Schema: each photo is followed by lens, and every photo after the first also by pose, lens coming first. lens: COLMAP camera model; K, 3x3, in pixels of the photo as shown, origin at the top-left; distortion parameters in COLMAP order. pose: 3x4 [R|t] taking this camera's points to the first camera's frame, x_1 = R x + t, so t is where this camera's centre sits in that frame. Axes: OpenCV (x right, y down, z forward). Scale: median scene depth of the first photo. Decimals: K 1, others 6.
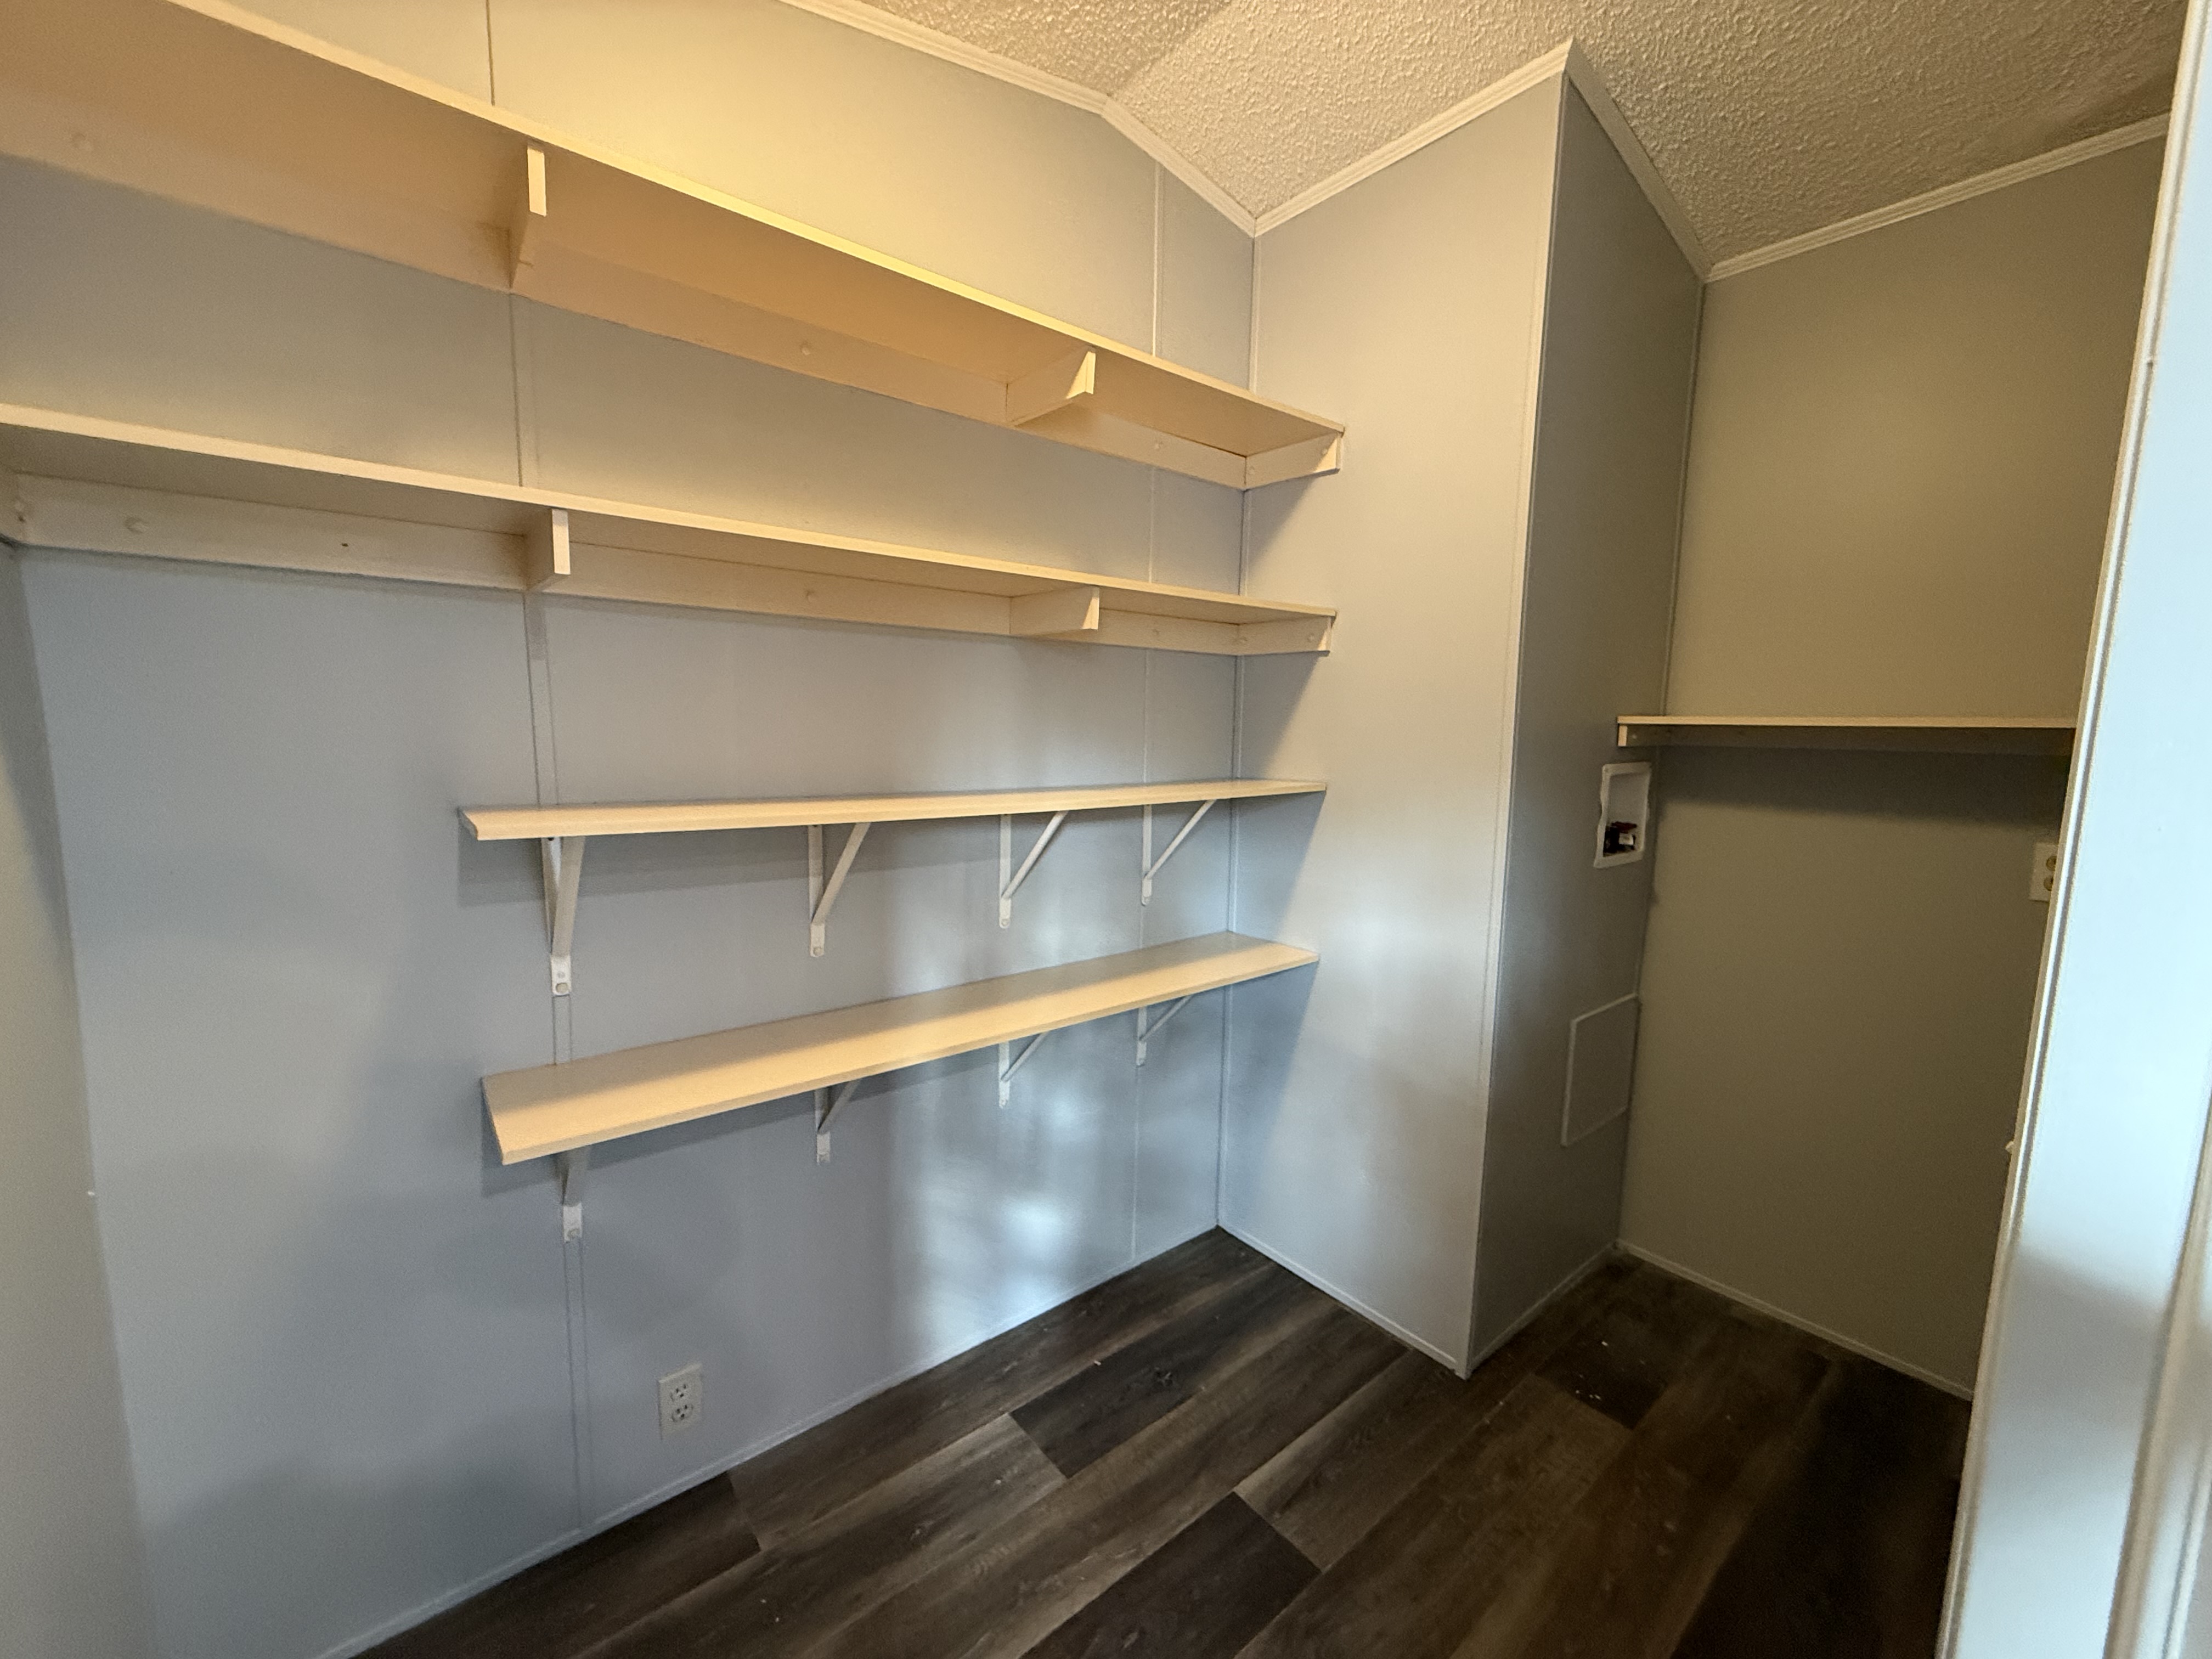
lens RADIAL K [[874.5, 0, 1096.3], [0, 874.5, 833.4], [0, 0, 1]] dist [0.004081, -0.000437]
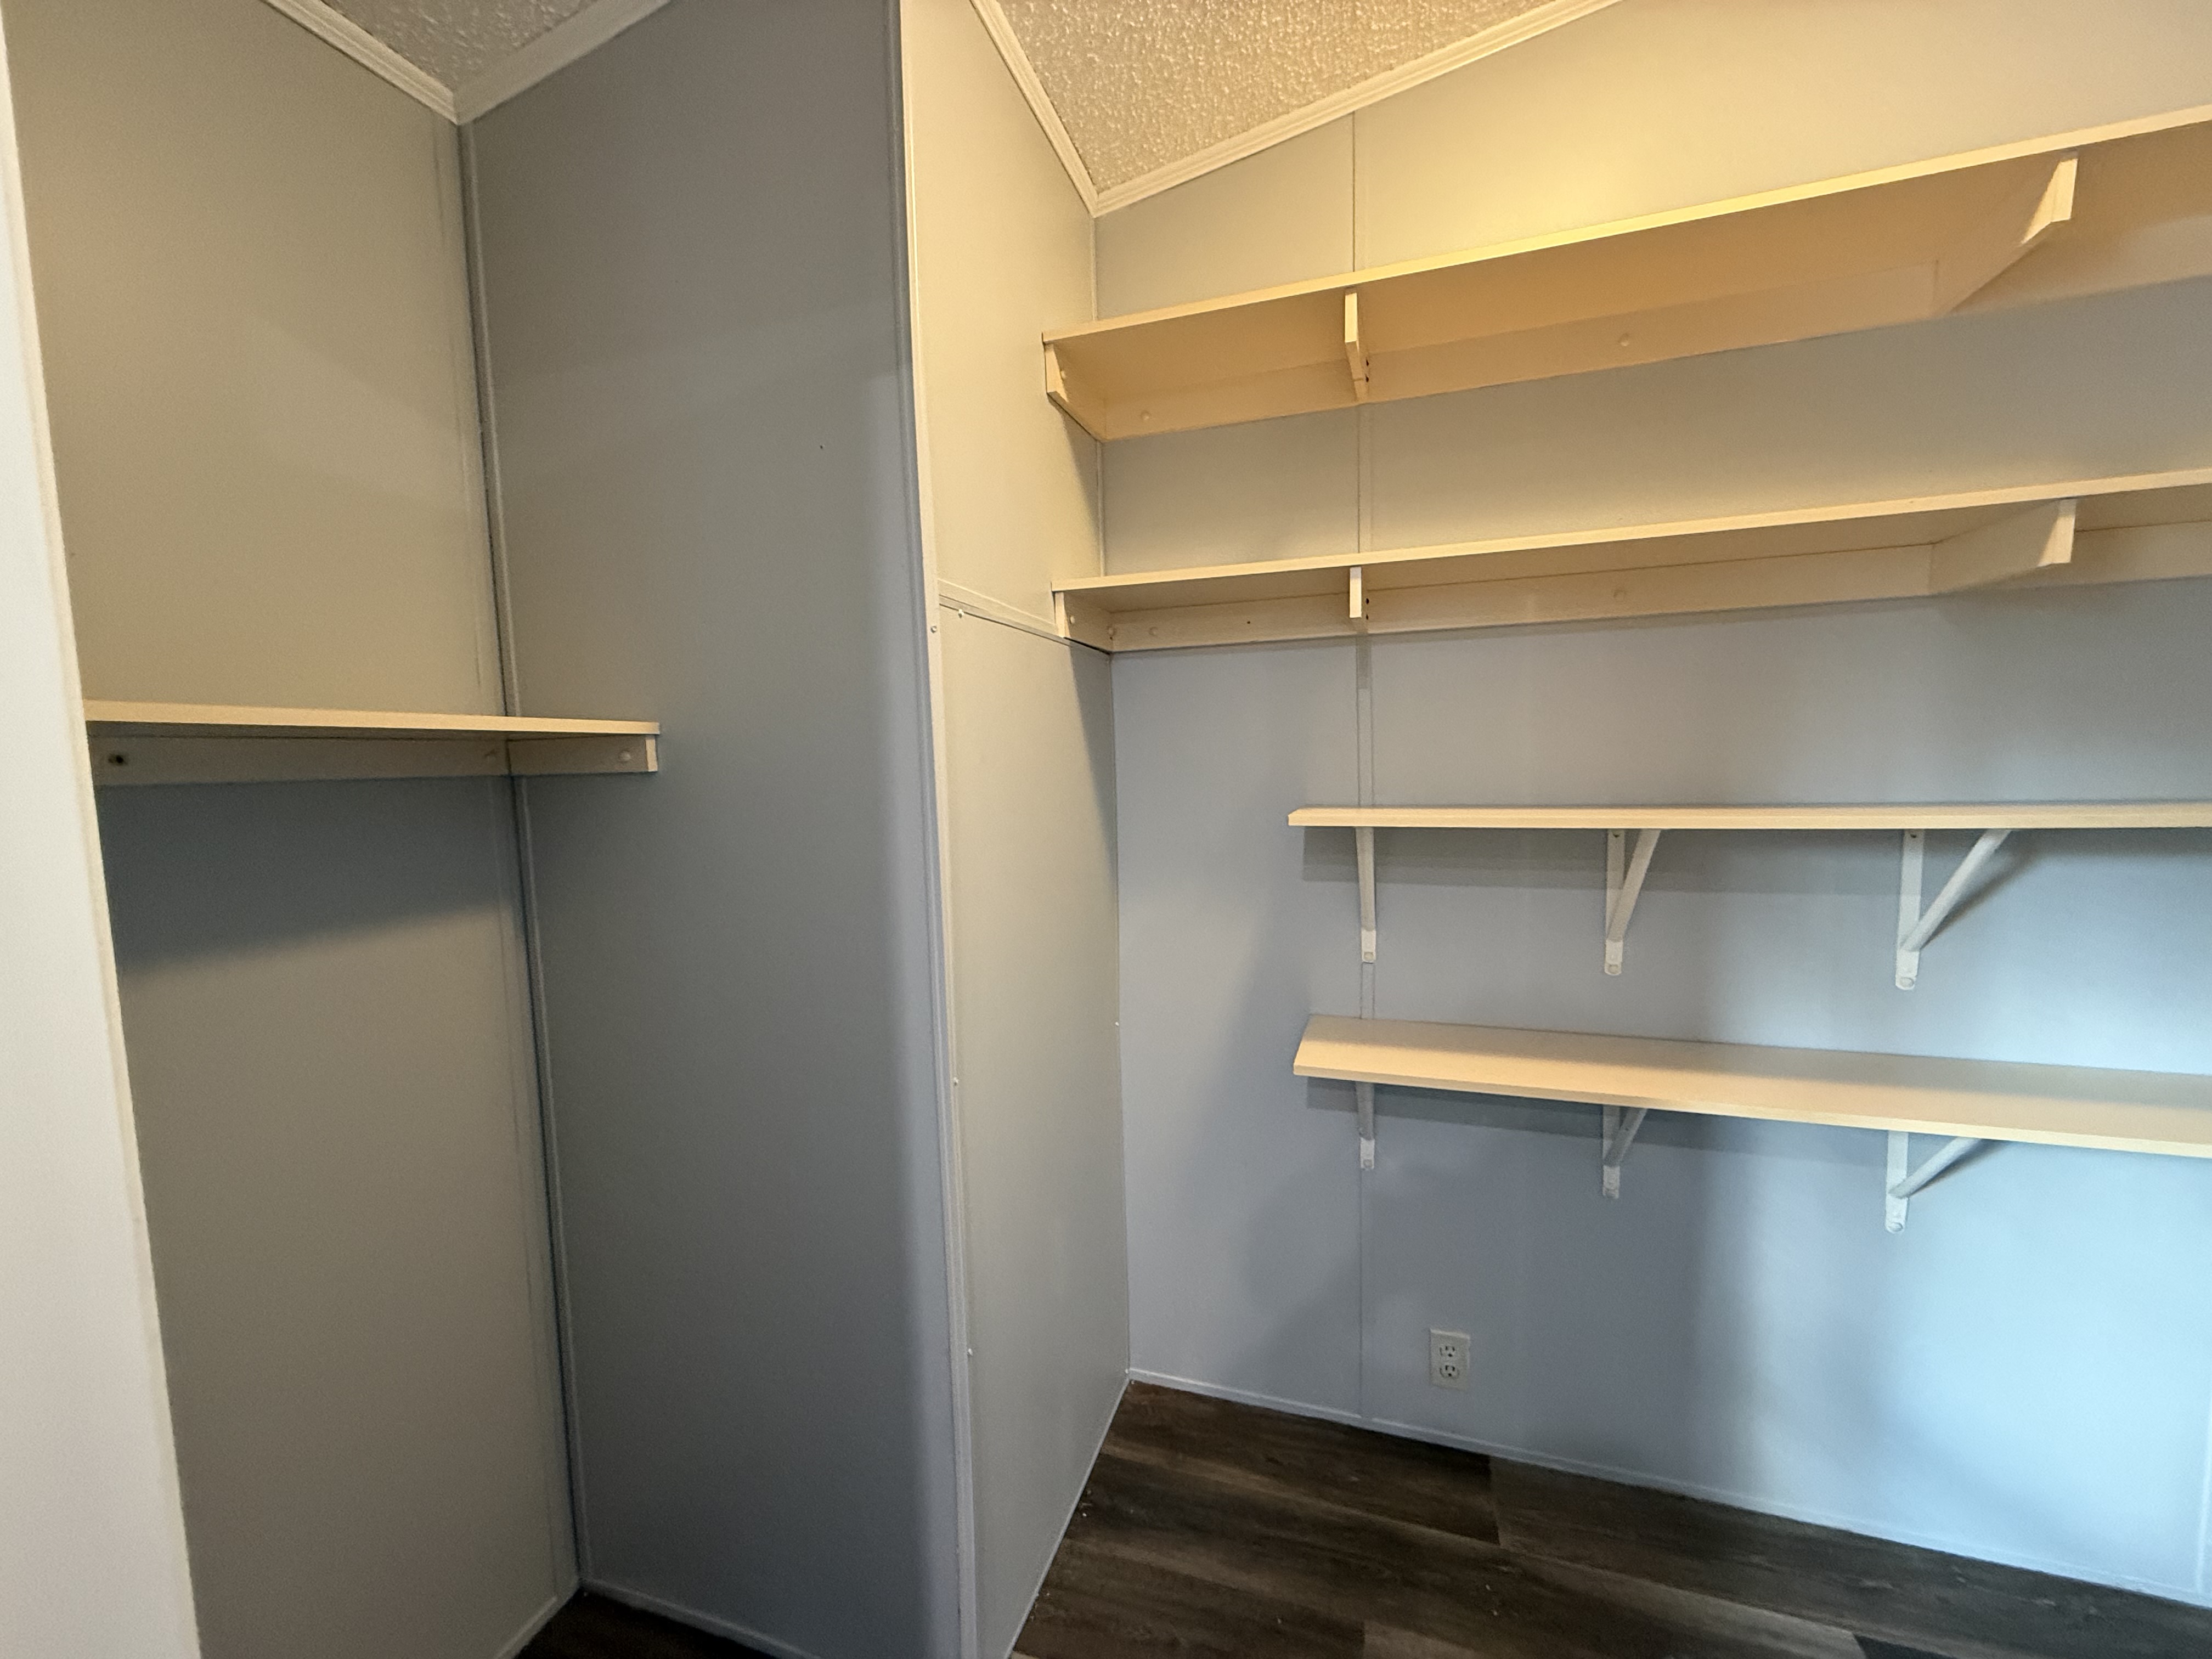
lens RADIAL K [[874.5, 0, 1102.3], [0, 874.5, 830.4], [0, 0, 1]] dist [0.004081, -0.000437]
pose [[0.538755, 0.040417, -0.841493, 0.182629], [-0.065672, 0.997824, 0.005879, 0.017325], [0.839899, 0.052095, 0.540237, 0.022594]]
